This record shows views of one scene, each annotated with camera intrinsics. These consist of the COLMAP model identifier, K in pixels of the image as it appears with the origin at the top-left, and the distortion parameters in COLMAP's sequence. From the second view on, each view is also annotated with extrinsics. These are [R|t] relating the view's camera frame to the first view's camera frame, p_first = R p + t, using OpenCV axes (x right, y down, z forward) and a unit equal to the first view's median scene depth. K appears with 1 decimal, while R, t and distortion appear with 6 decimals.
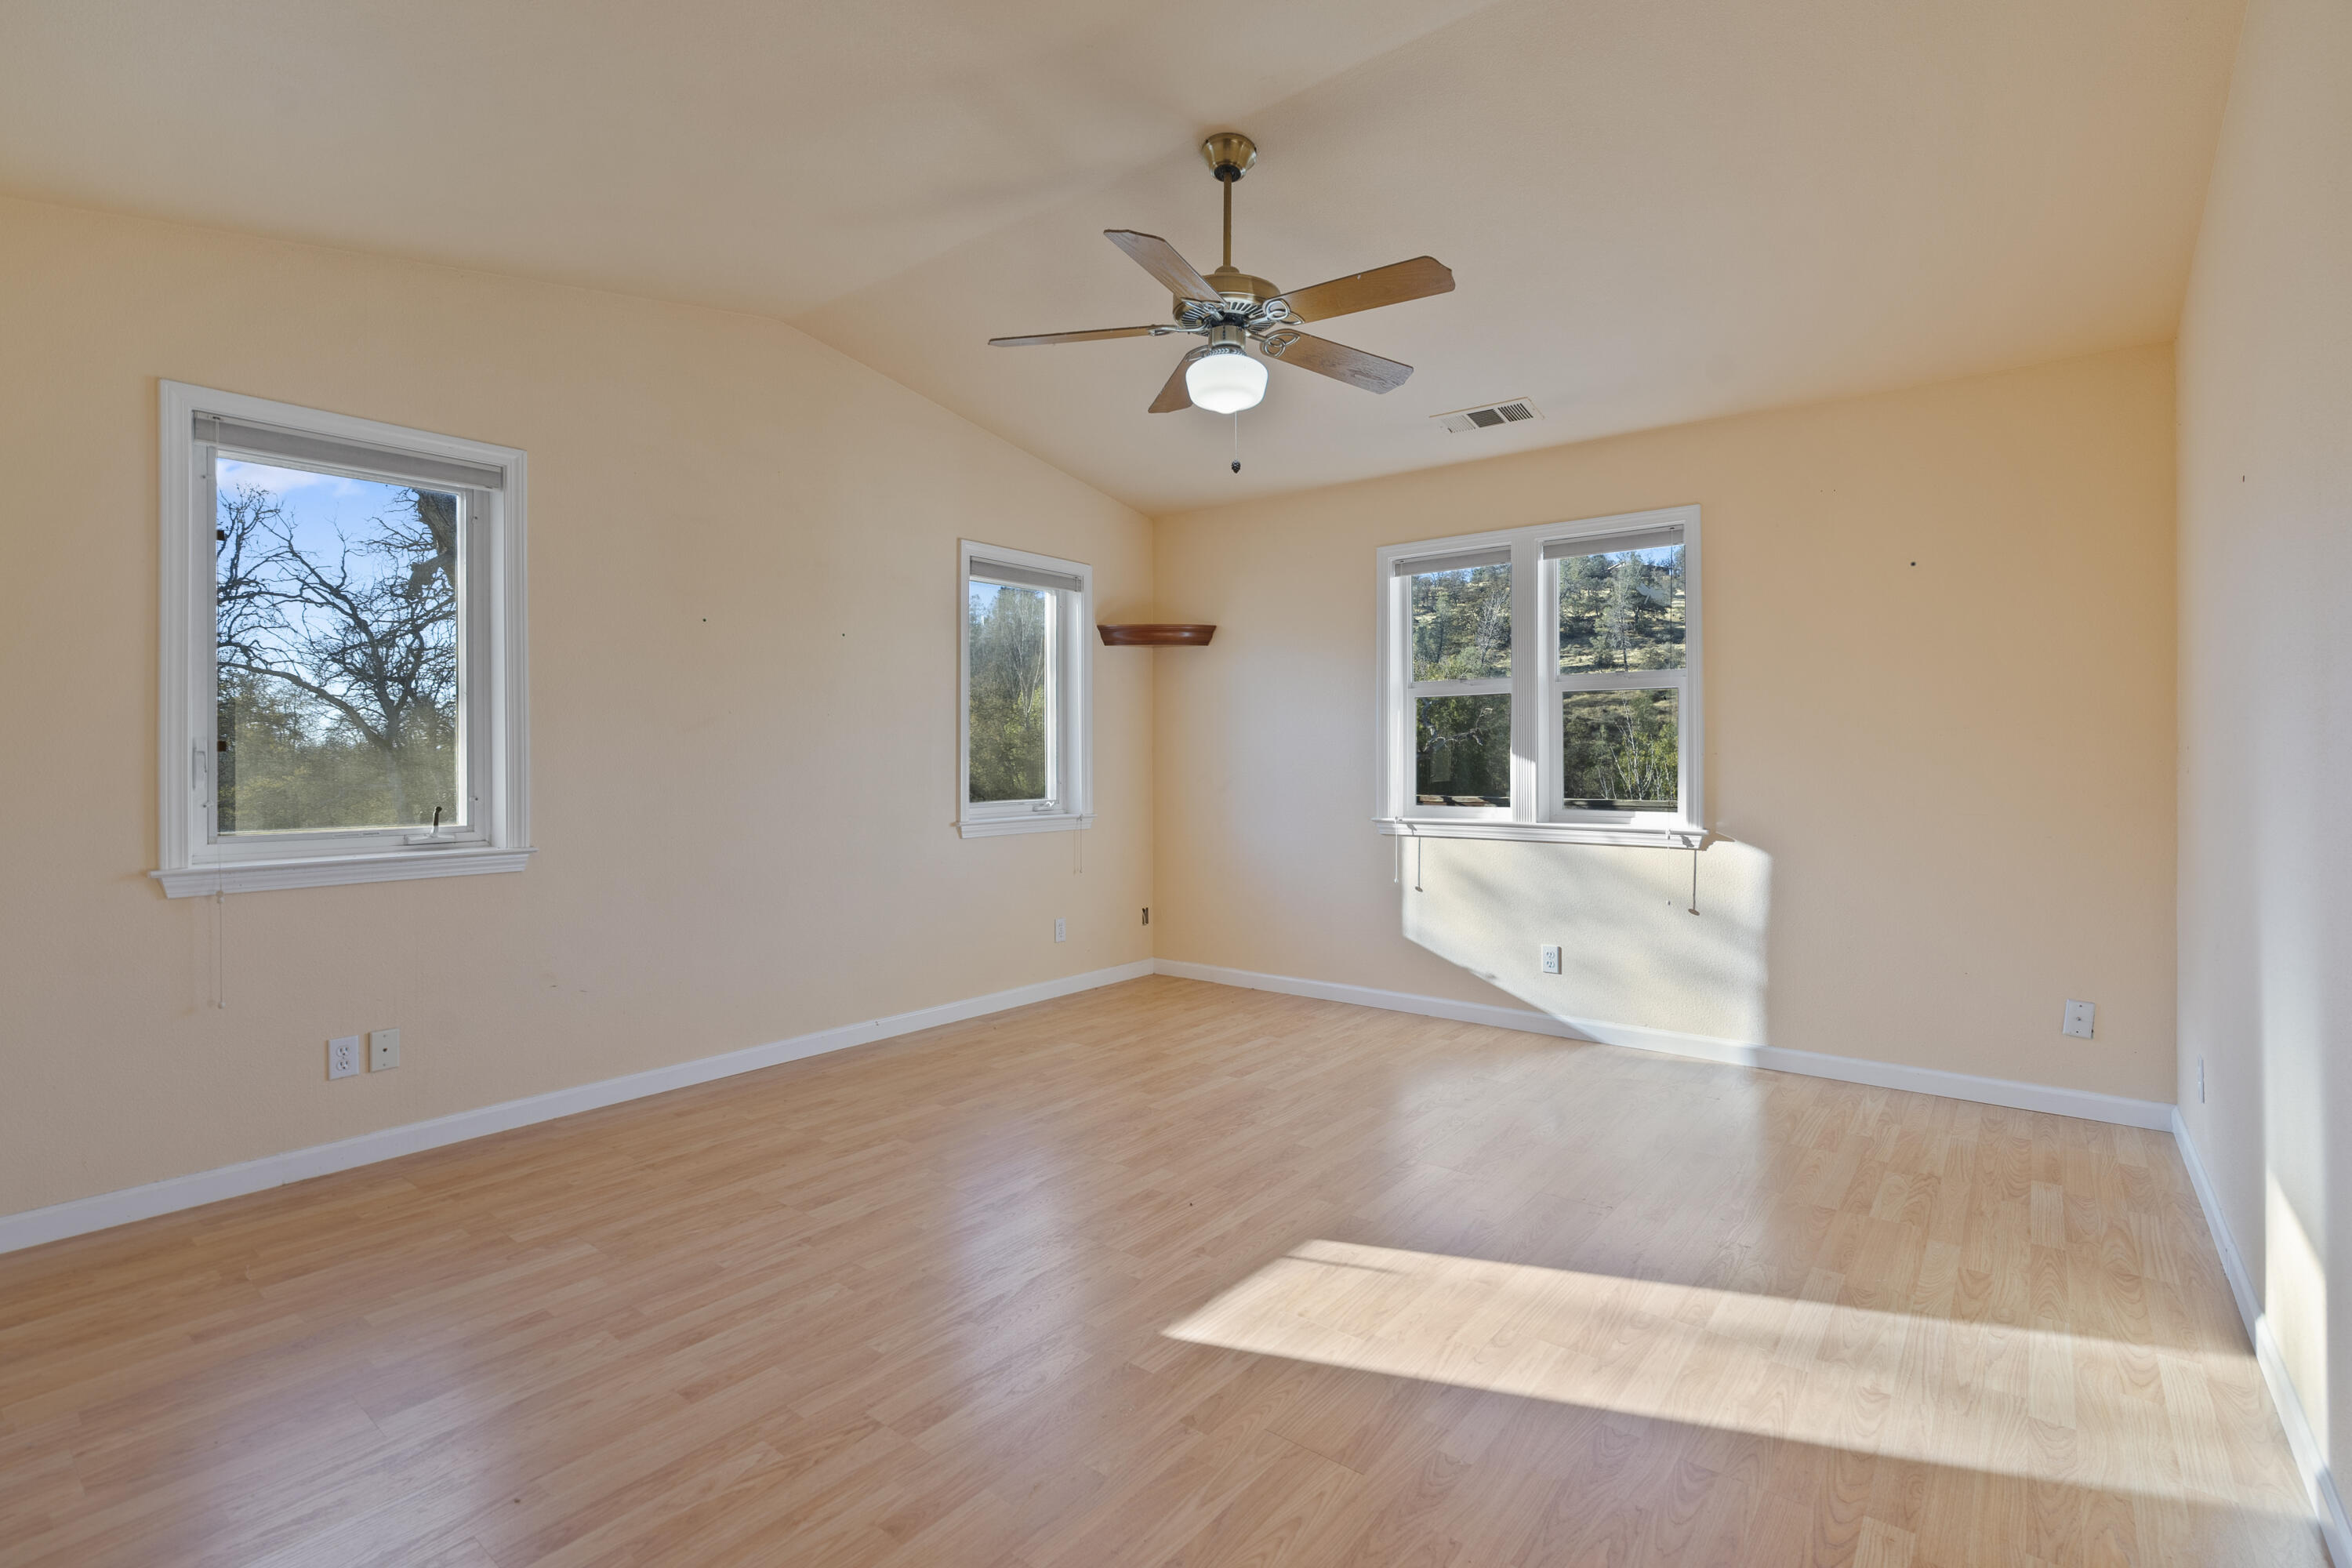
lens RADIAL K [[1075.3, 0, 1180.7], [0, 1075.3, 749.6], [0, 0, 1]] dist [-0.007795, 0.002240]
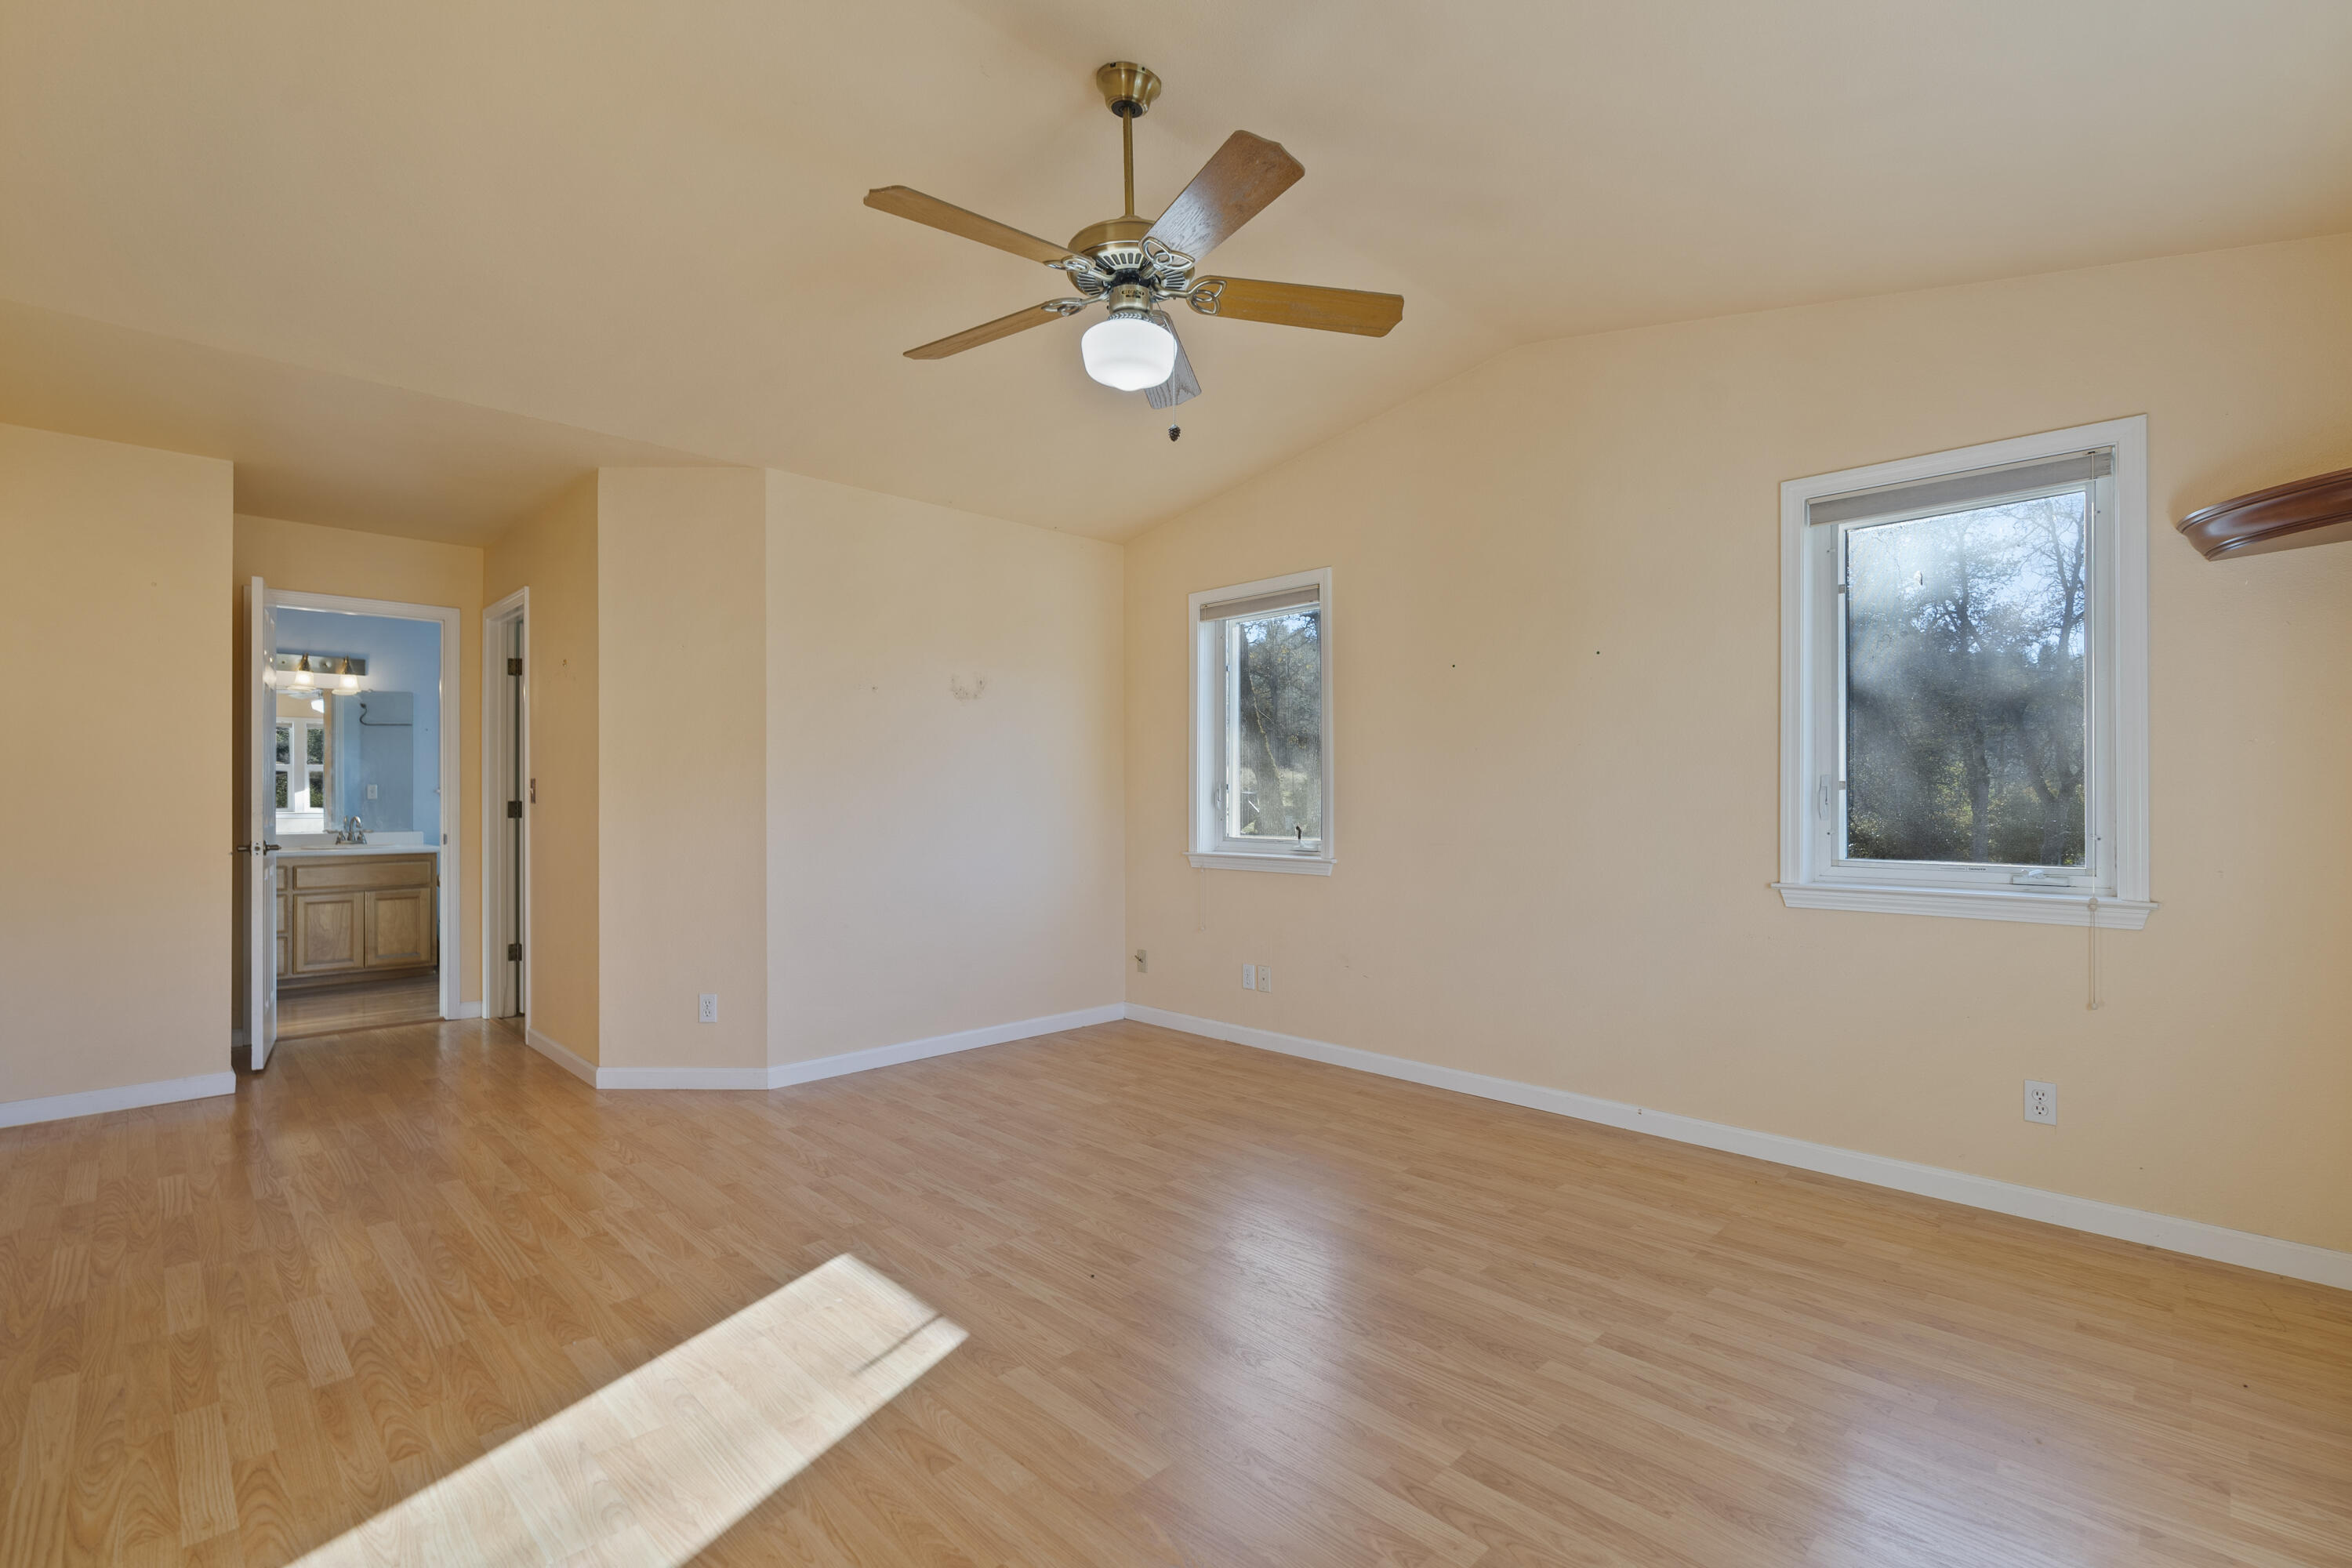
lens RADIAL K [[1062.0, 0, 1180.4], [0, 1062.0, 793.9], [0, 0, 1]] dist [-0.005832, 0.000149]
pose [[-0.110366, 0.001272, -0.993890, 0.896581], [0.007558, 0.999971, 0.000440, 0.010700], [0.993862, -0.007463, -0.110372, 1.169294]]
